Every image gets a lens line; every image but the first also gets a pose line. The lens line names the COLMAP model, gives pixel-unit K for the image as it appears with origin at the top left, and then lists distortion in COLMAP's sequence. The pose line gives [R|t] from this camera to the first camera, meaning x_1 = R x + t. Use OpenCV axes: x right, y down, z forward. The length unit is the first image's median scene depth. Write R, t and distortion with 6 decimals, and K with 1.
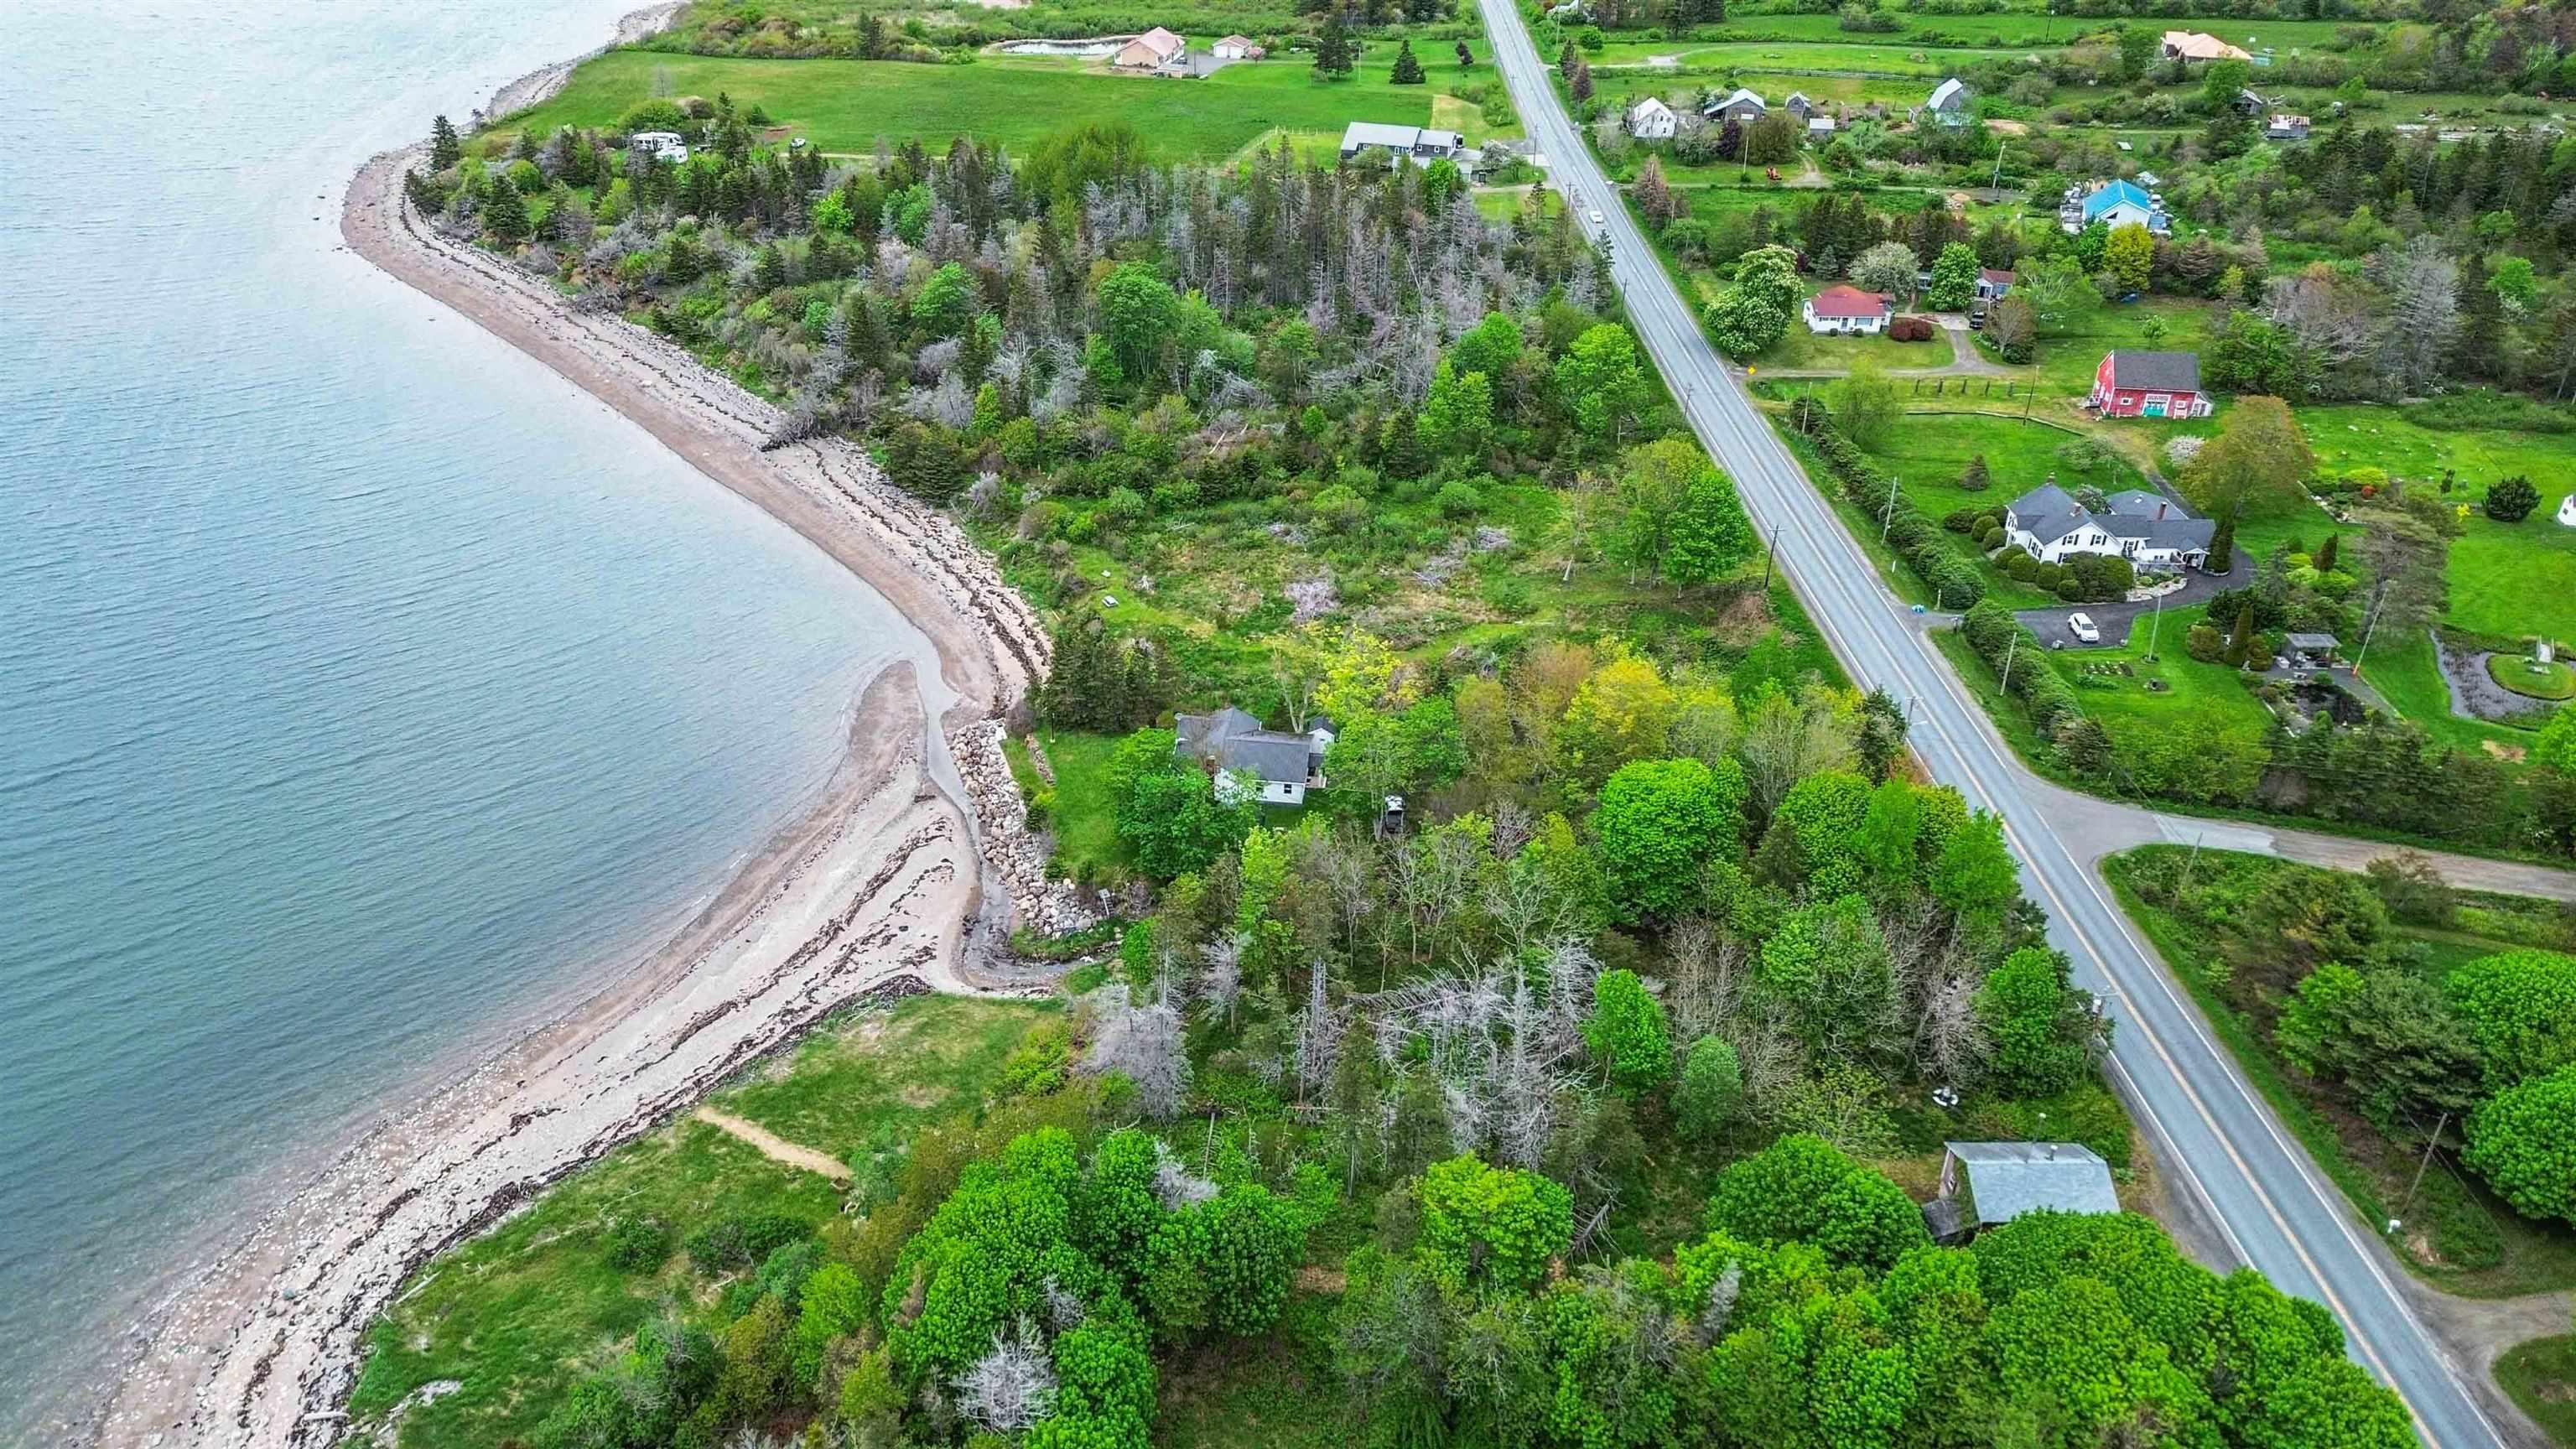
lens RADIAL K [[1815.4, 0, 1286.8], [0, 1815.4, 724.1], [0, 0, 1]] dist [0.030371, -0.006510]
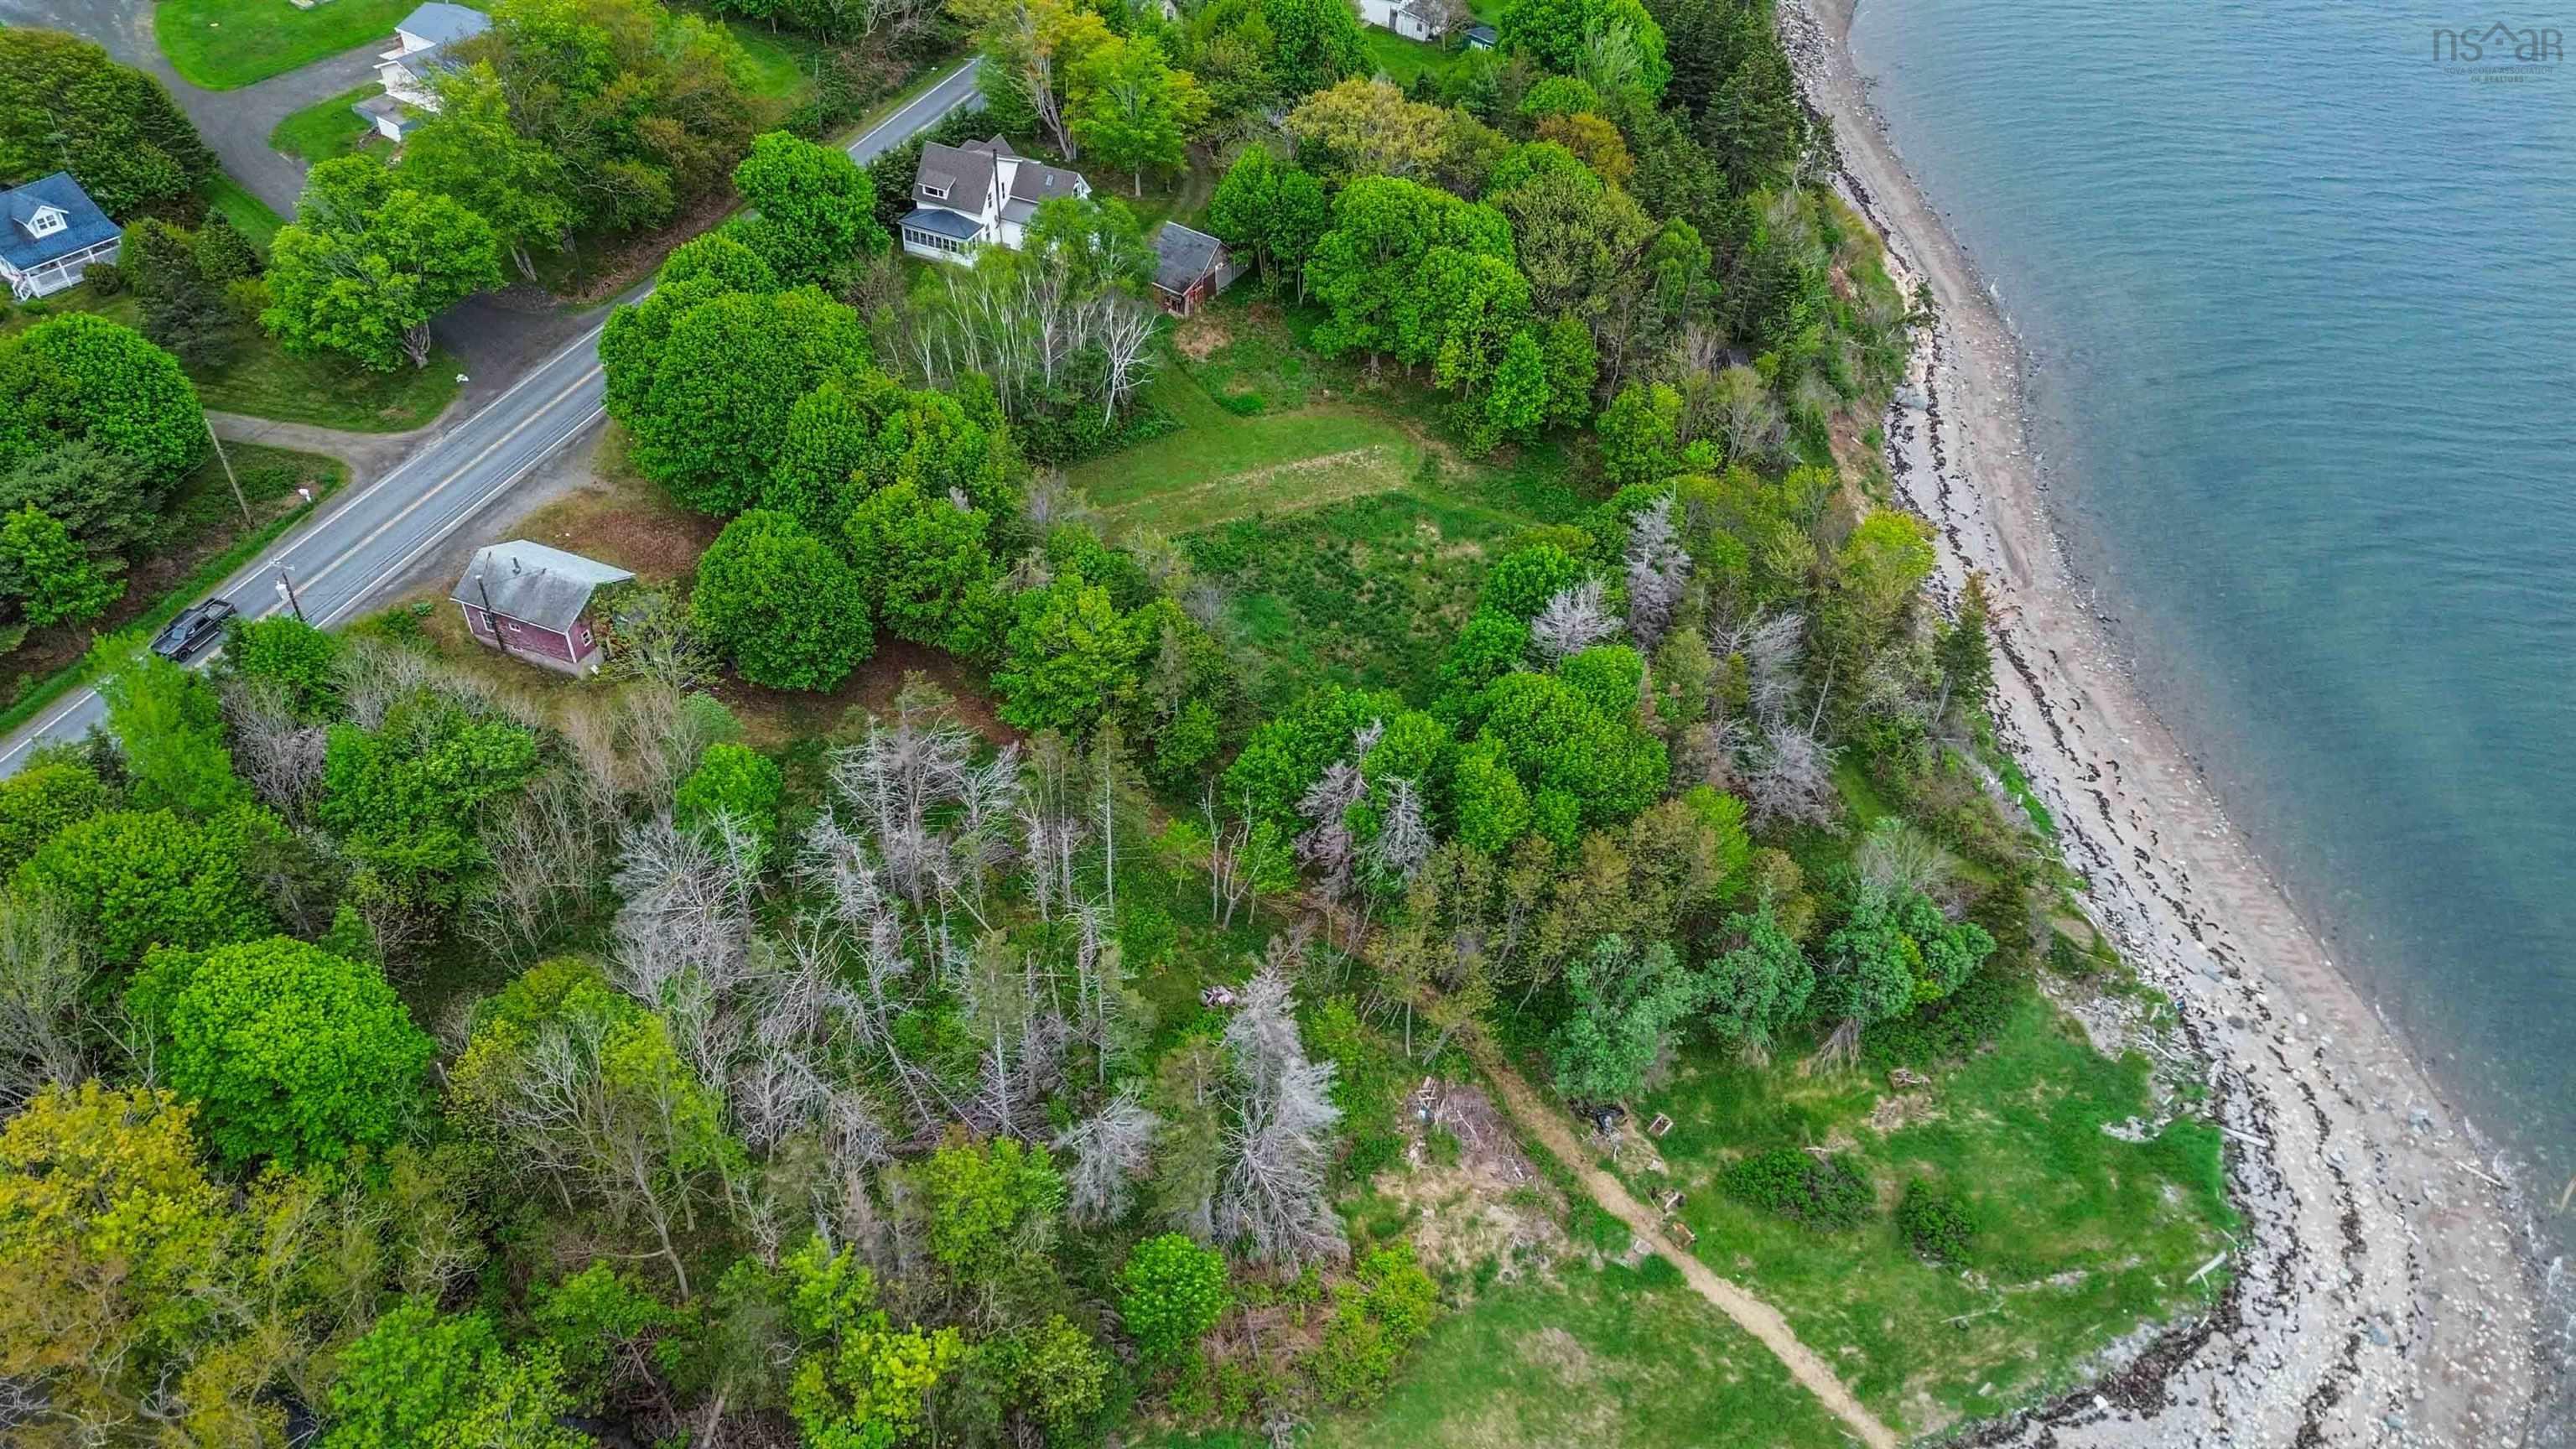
lens RADIAL K [[1815.4, 0, 1289.8], [0, 1815.4, 723.9], [0, 0, 1]] dist [0.030371, -0.006510]
pose [[-0.917425, -0.297044, 0.264757, -0.222070], [0.157352, 0.340305, 0.927056, -0.510429], [-0.365475, 0.892164, -0.265464, 1.020674]]
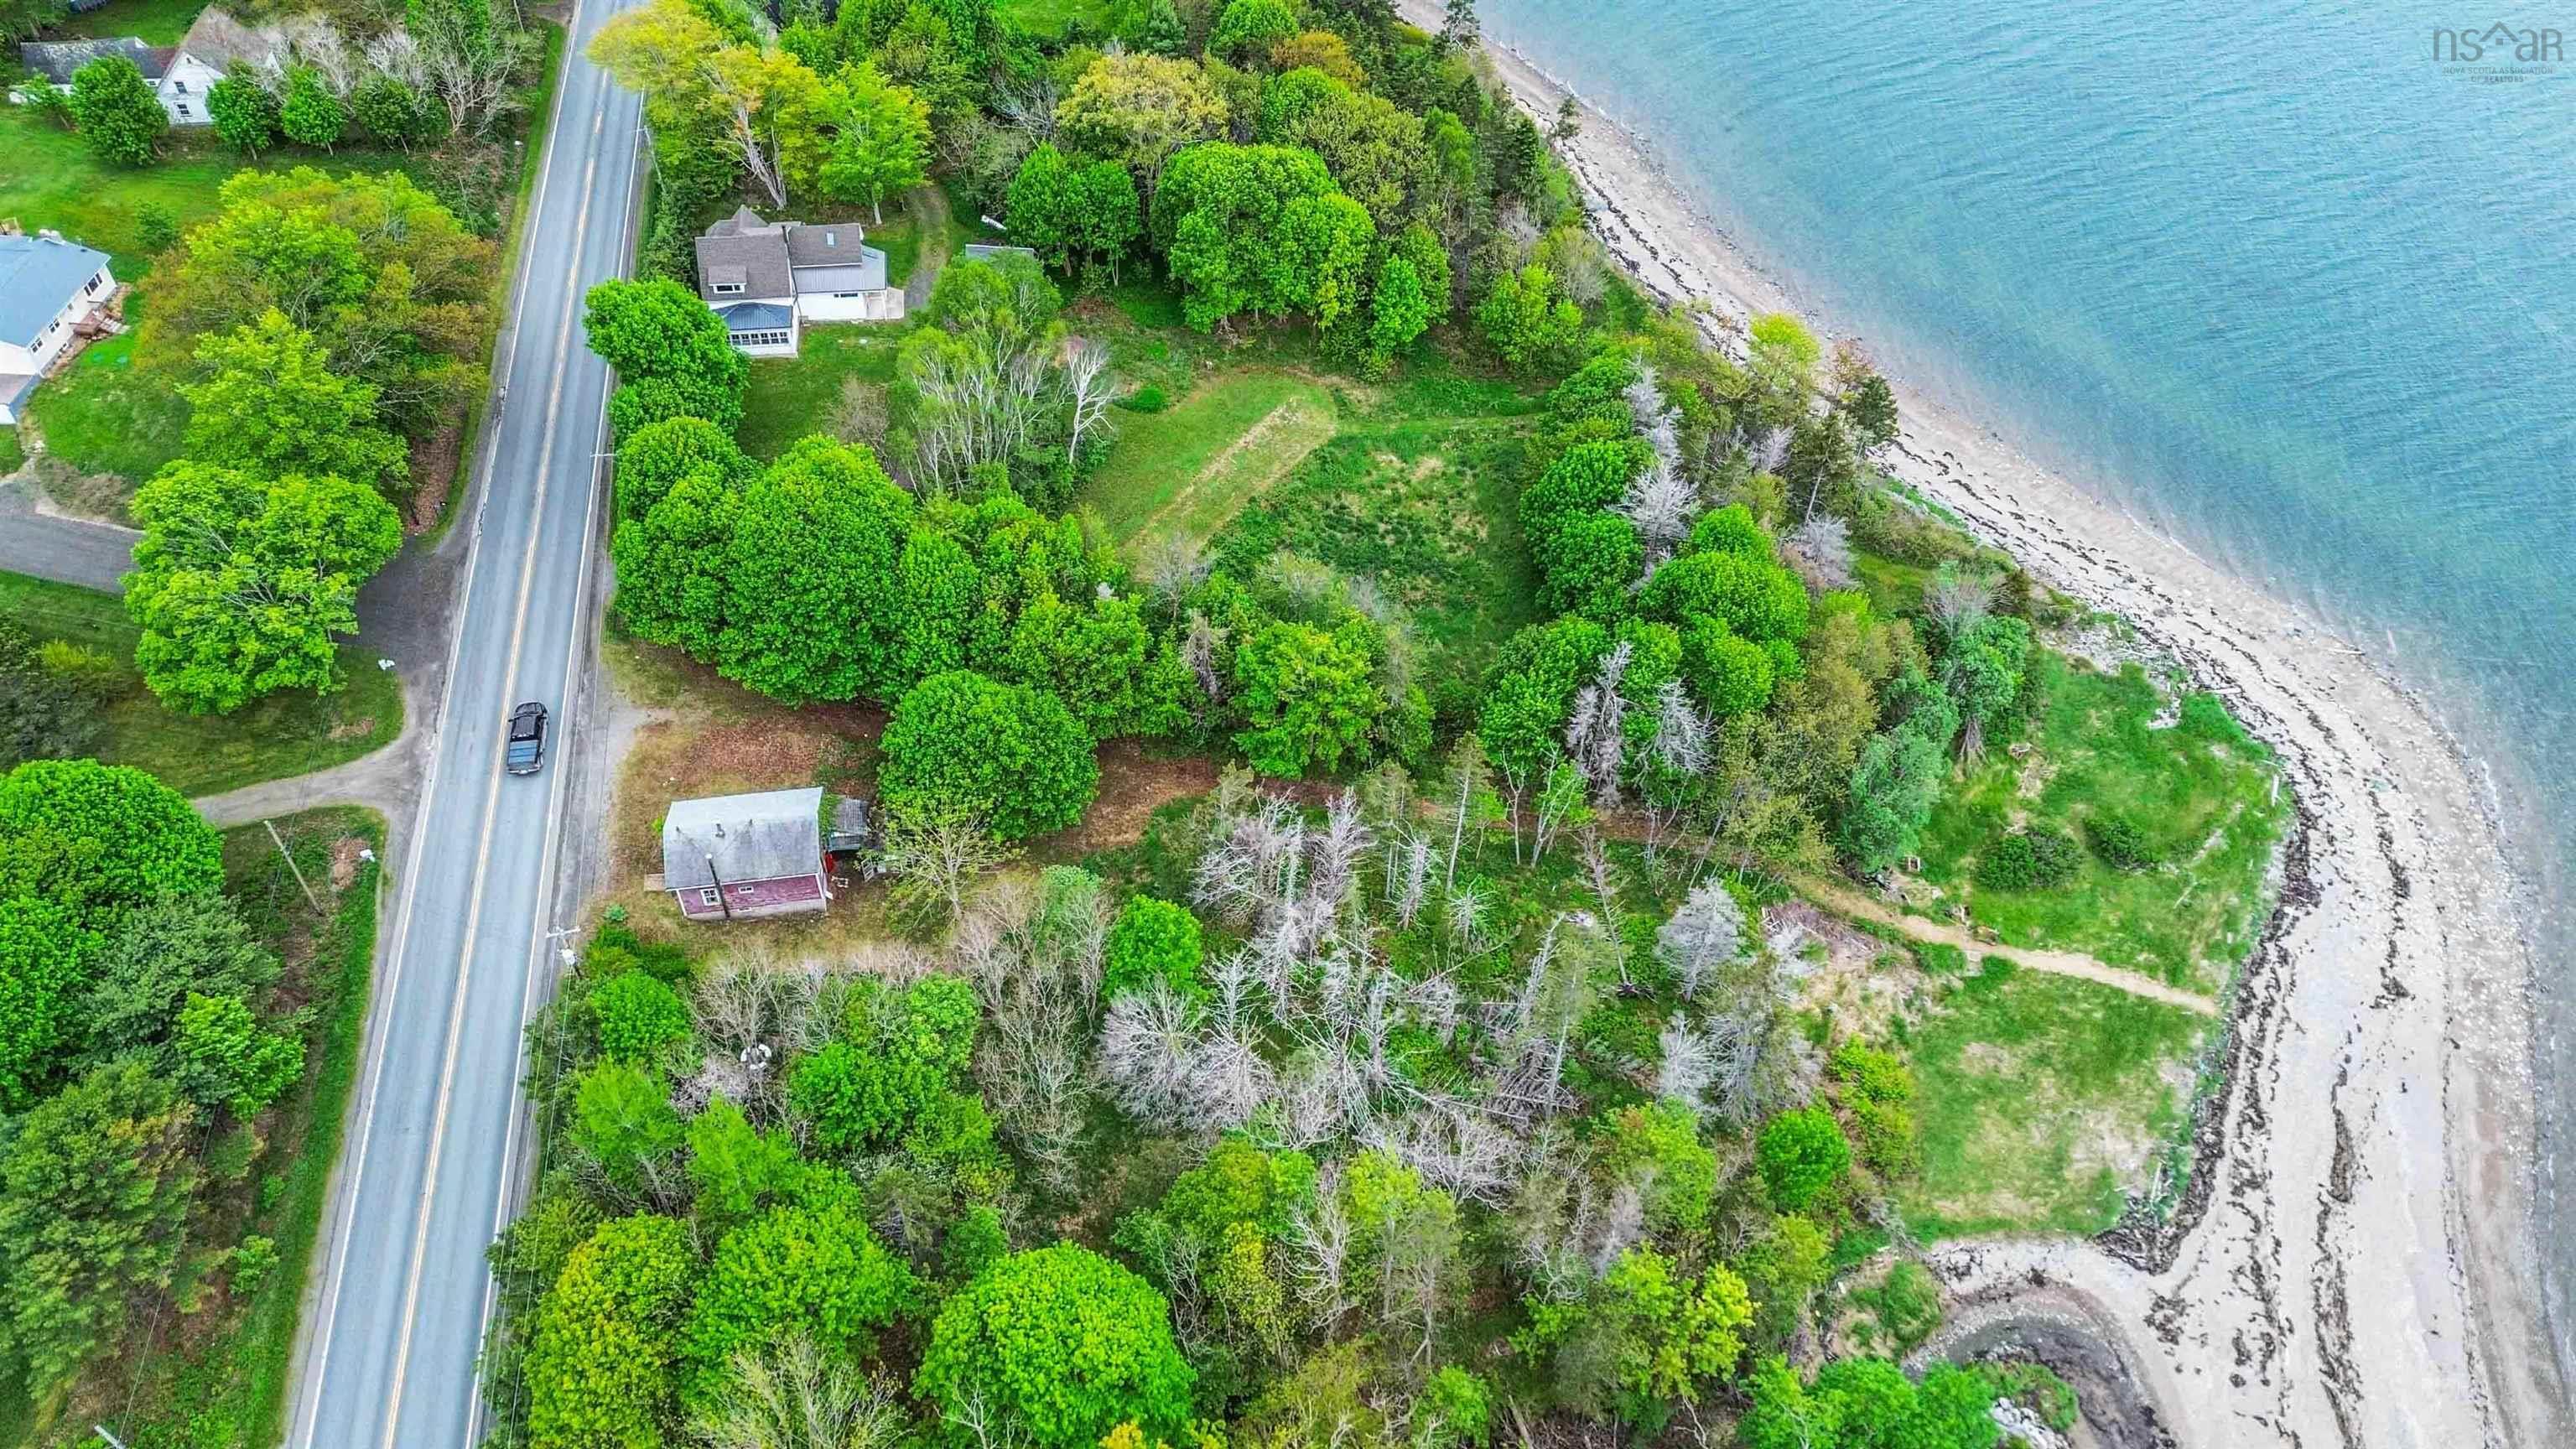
lens RADIAL K [[1815.4, 0, 1285.4], [0, 1815.4, 727.5], [0, 0, 1]] dist [0.030371, -0.006510]
pose [[-0.988364, 0.074196, -0.132786, 0.216618], [-0.112660, 0.229461, 0.966776, -0.604679], [0.102200, 0.970486, -0.218432, 1.015449]]
